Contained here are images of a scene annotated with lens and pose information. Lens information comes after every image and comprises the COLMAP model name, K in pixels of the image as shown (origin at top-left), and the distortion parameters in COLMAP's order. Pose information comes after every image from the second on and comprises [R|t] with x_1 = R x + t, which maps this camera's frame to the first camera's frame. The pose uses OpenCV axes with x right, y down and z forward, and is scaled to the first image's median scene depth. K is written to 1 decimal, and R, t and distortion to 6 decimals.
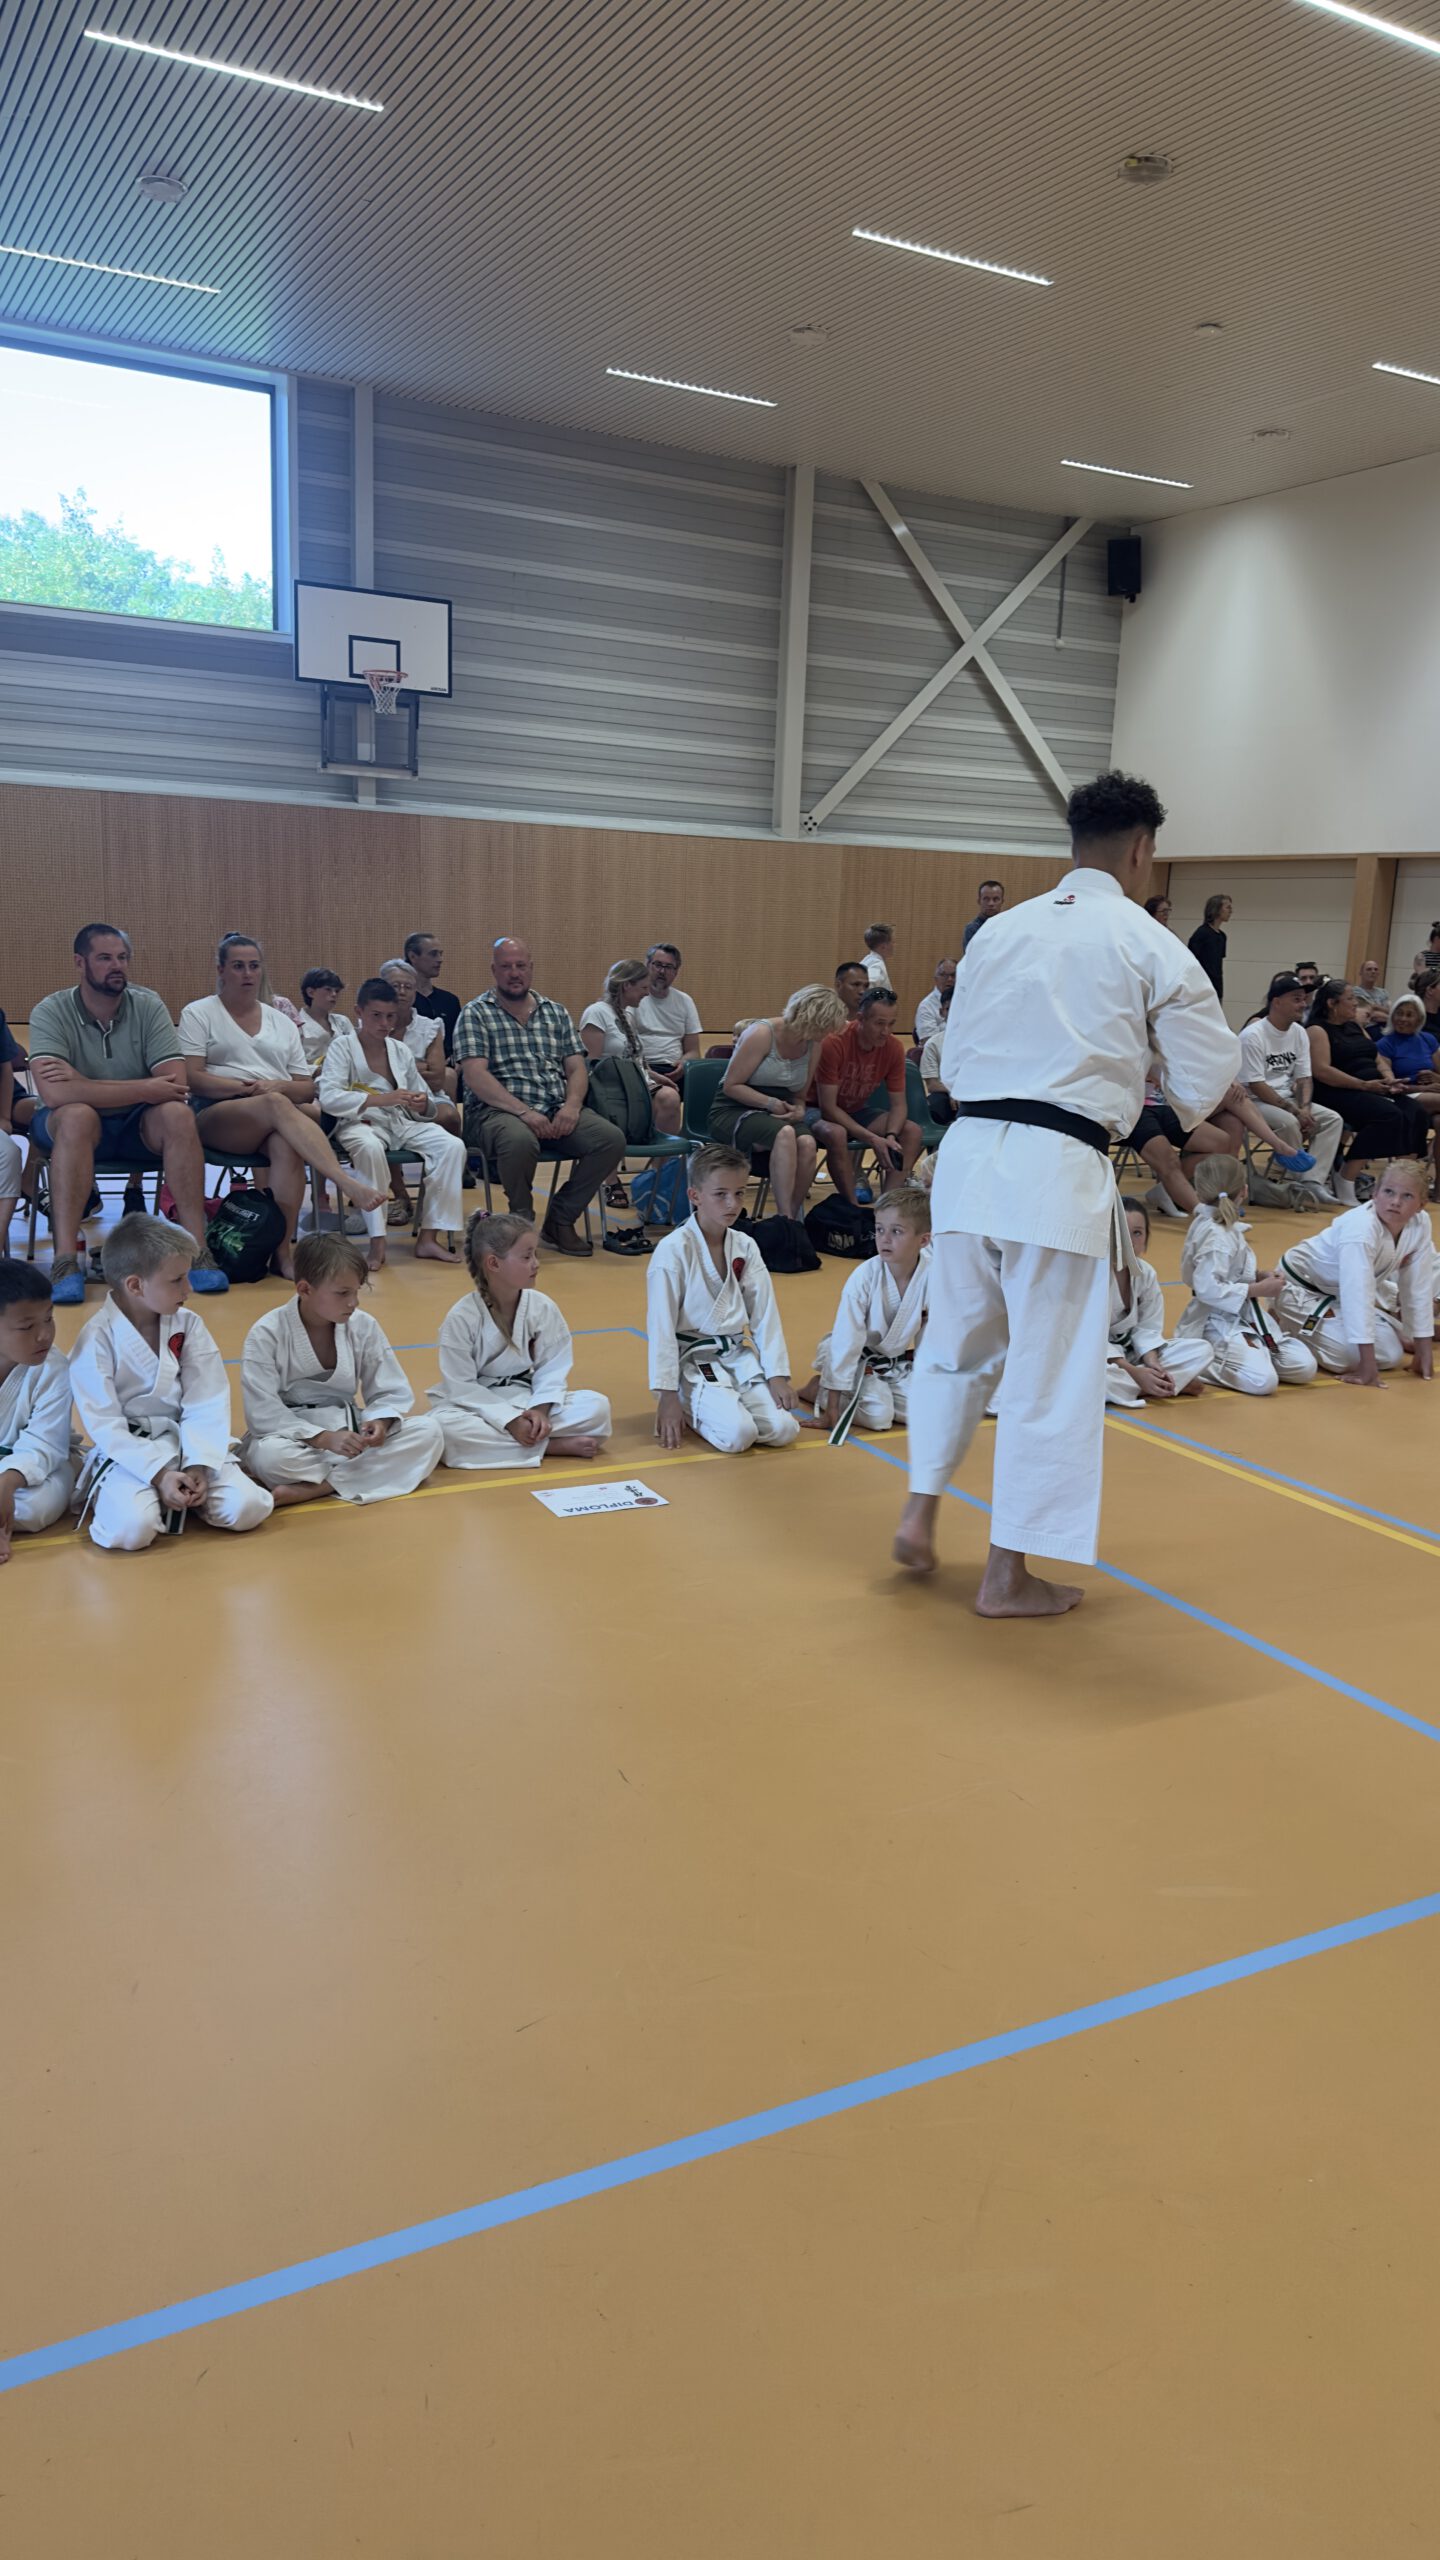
lens RADIAL K [[1797.3, 0, 732.4], [0, 1797.3, 1254.4], [0, 0, 1]] dist [0.157069, -0.260903]
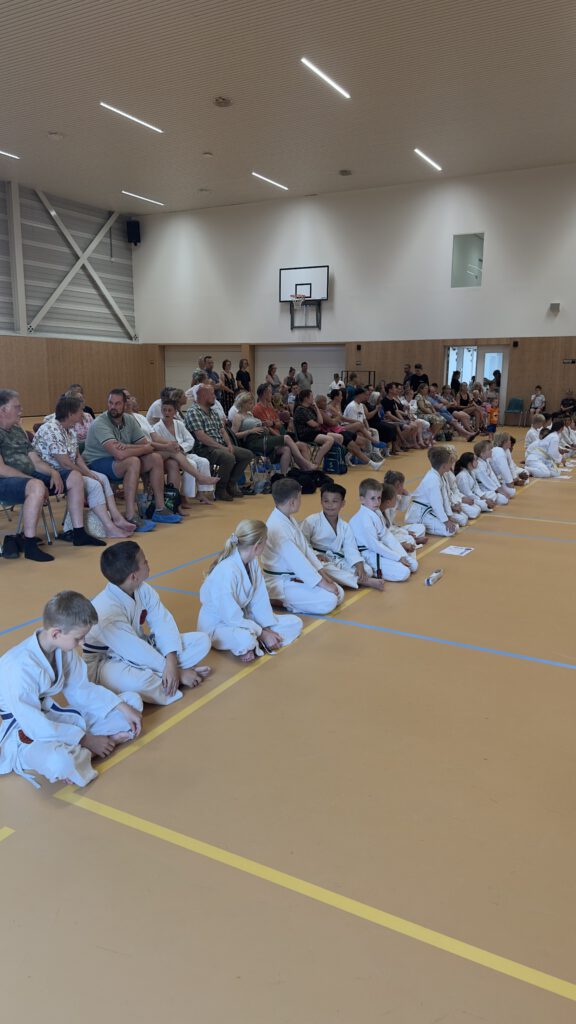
lens RADIAL K [[718.9, 0, 293.0], [0, 718.9, 501.7], [0, 0, 1]] dist [0.157069, -0.260903]
pose [[0.842550, -0.127577, 0.523292, -0.213873], [0.123907, 0.991396, 0.042198, -0.010502], [-0.524173, 0.029285, 0.851108, 0.001006]]
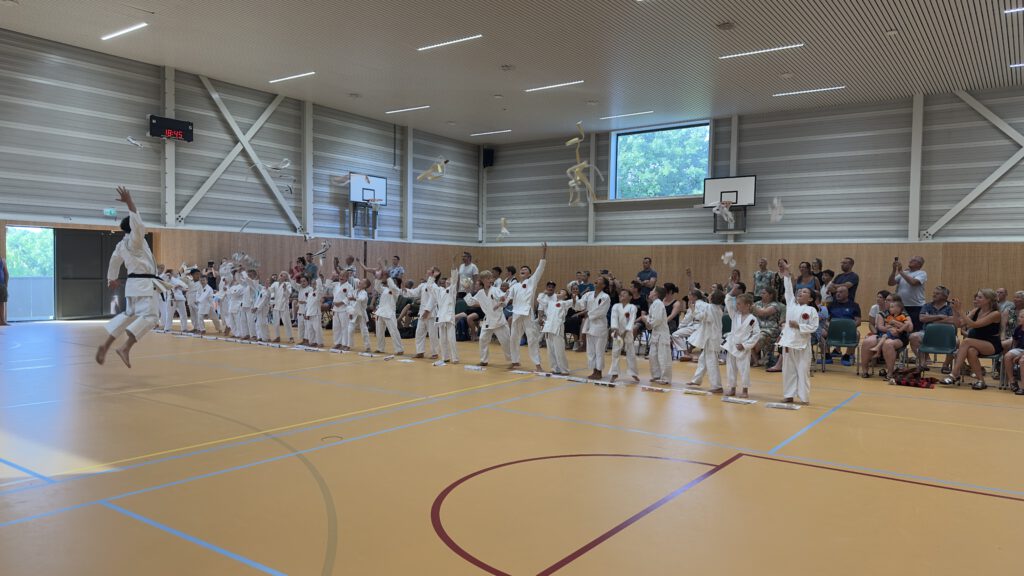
lens RADIAL K [[718.9, 0, 506.2], [0, 718.9, 296.1], [0, 0, 1]] dist [0.157069, -0.260903]
pose [[0.428697, -0.000471, -0.903448, 0.703886], [-0.162619, 0.983627, -0.077678, -0.000361], [0.888692, 0.180218, 0.421601, 0.149804]]
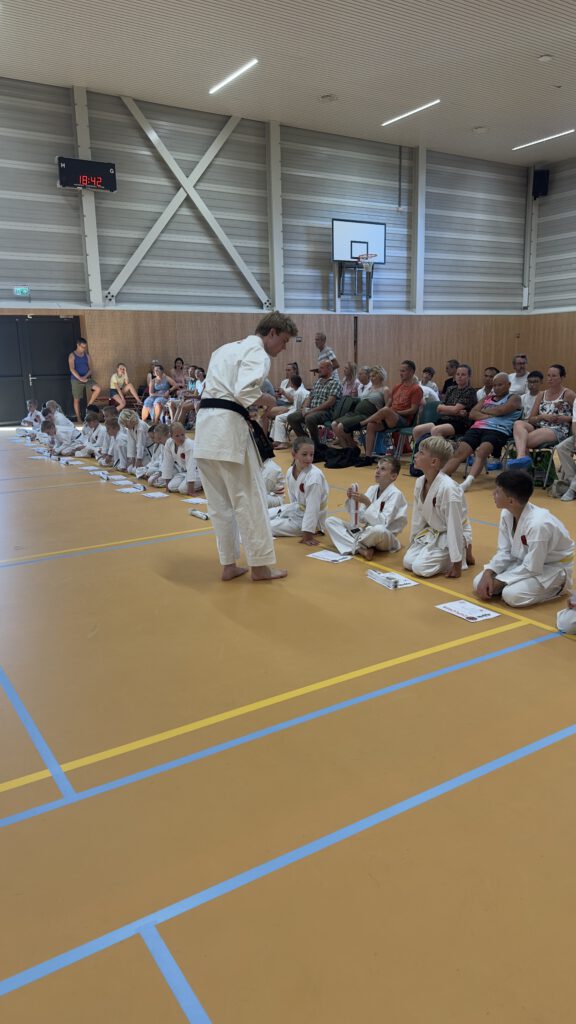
lens RADIAL K [[718.9, 0, 293.0], [0, 718.9, 501.7], [0, 0, 1]] dist [0.157069, -0.260903]
pose [[0.068977, 0.155498, -0.985425, 0.450413], [-0.157484, 0.977090, 0.143159, -0.035087], [0.985110, 0.145314, 0.091885, 0.302233]]
